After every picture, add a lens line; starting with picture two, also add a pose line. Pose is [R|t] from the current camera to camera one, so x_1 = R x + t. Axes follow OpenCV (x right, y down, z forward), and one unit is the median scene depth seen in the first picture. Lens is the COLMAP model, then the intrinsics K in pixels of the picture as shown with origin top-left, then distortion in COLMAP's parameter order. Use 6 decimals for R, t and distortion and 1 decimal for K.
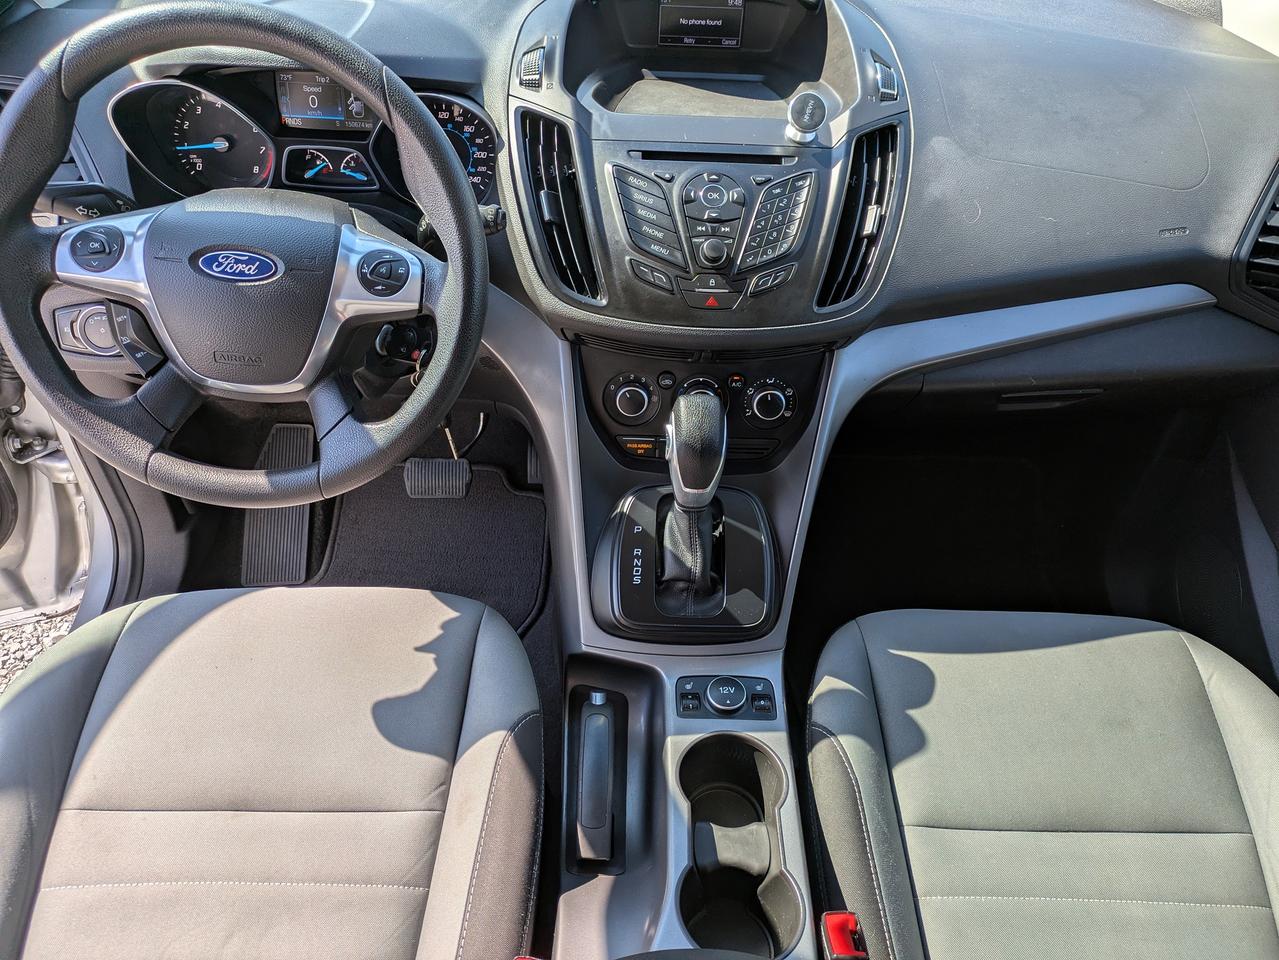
lens RADIAL K [[920.1, 0, 687.2], [0, 920.1, 499.7], [0, 0, 1]] dist [-0.007820, -0.000231]
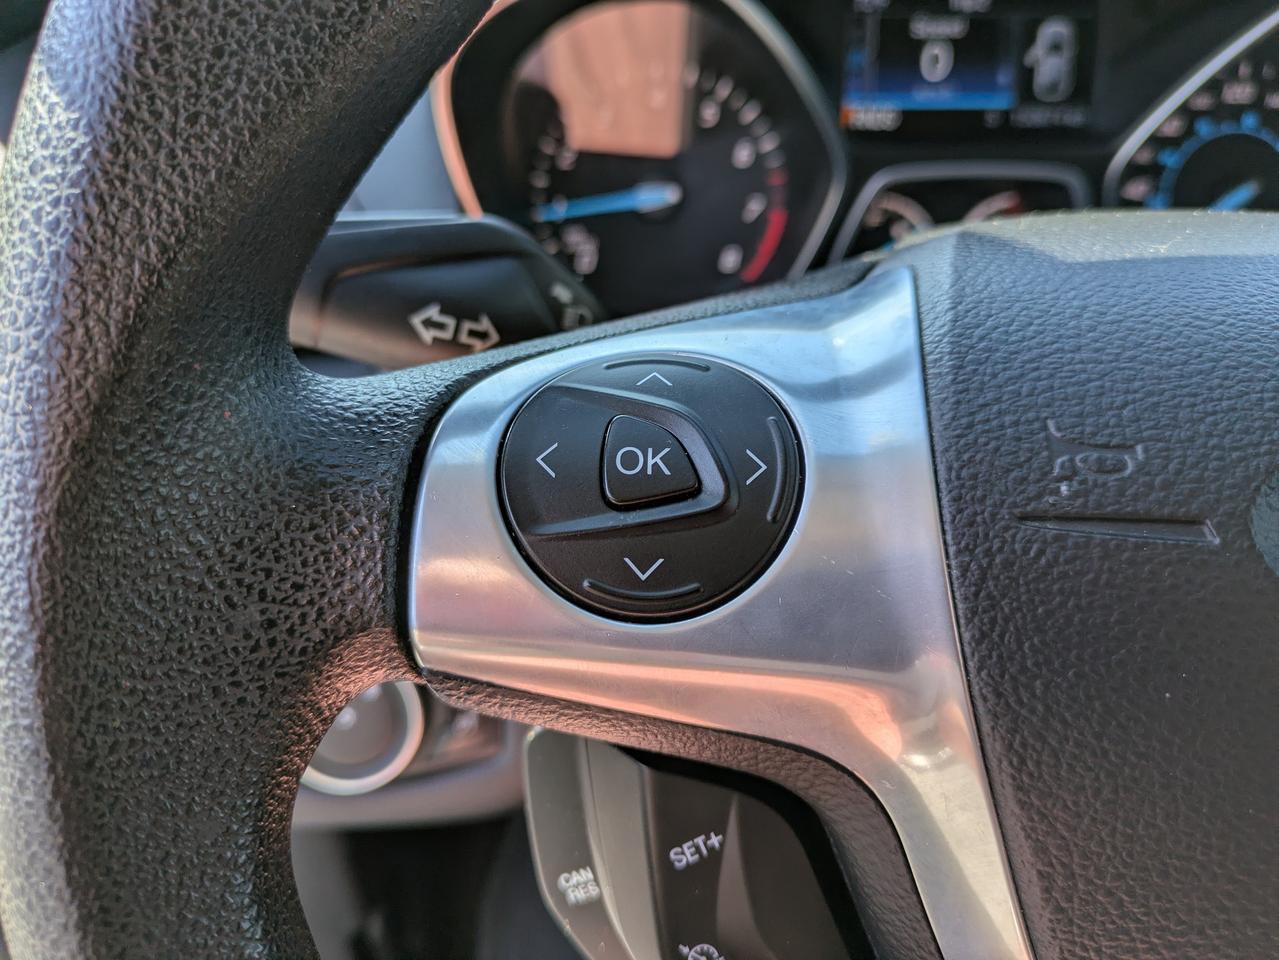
lens RADIAL K [[920.1, 0, 636.6], [0, 920.1, 483.5], [0, 0, 1]] dist [-0.007820, -0.000231]
pose [[0.997279, -0.049068, -0.055024, -0.556173], [0.034964, 0.971858, -0.232960, -0.203679], [0.064907, 0.230402, 0.970928, 0.728177]]
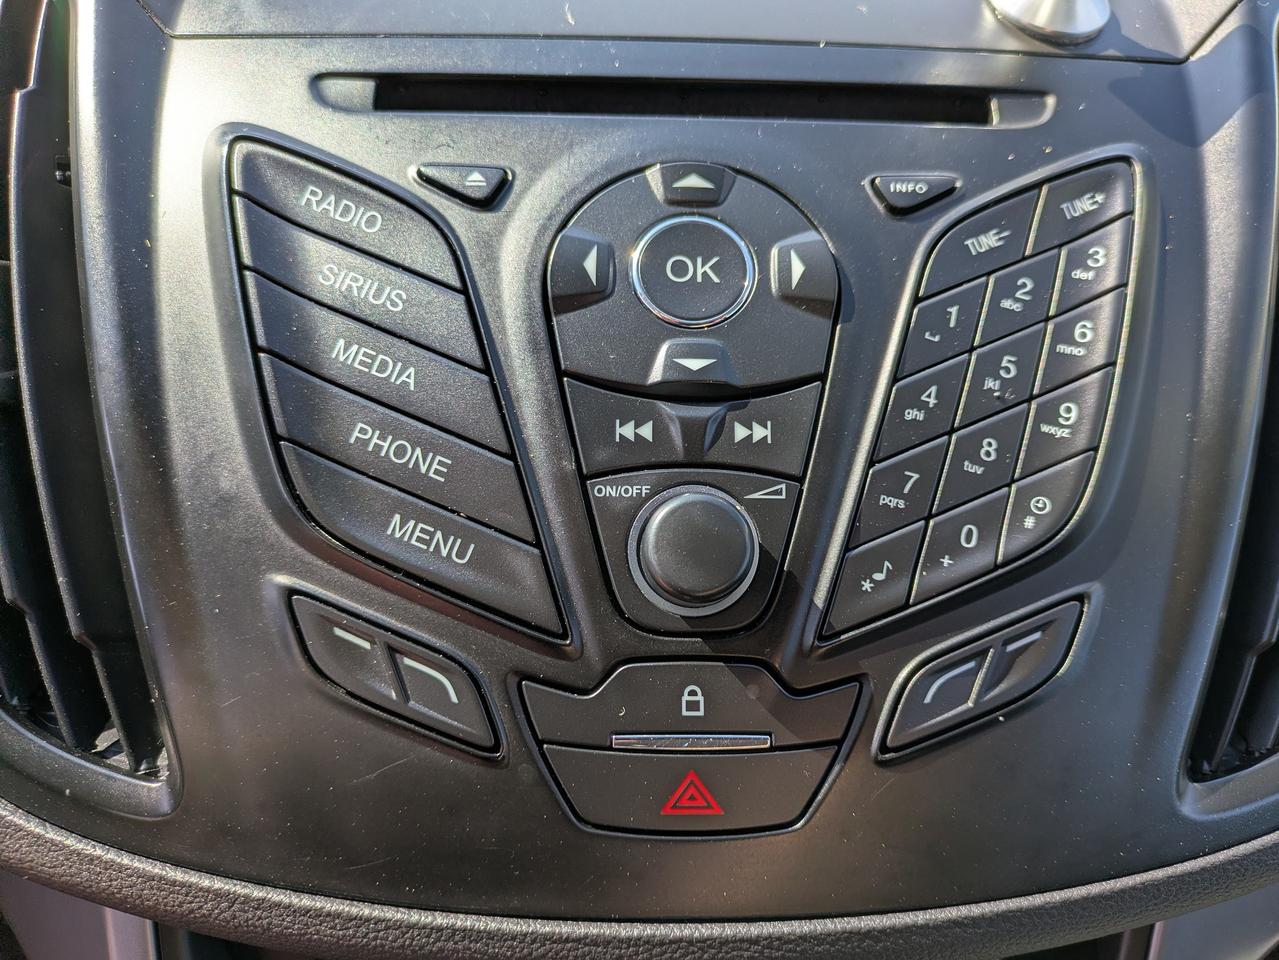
lens RADIAL K [[920.1, 0, 640.4], [0, 920.1, 491.3], [0, 0, 1]] dist [-0.007820, -0.000231]
pose [[0.999755, -0.009043, -0.020225, 0.020129], [0.008375, 0.999424, -0.032874, -0.271019], [0.020511, 0.032697, 0.999255, 0.784694]]
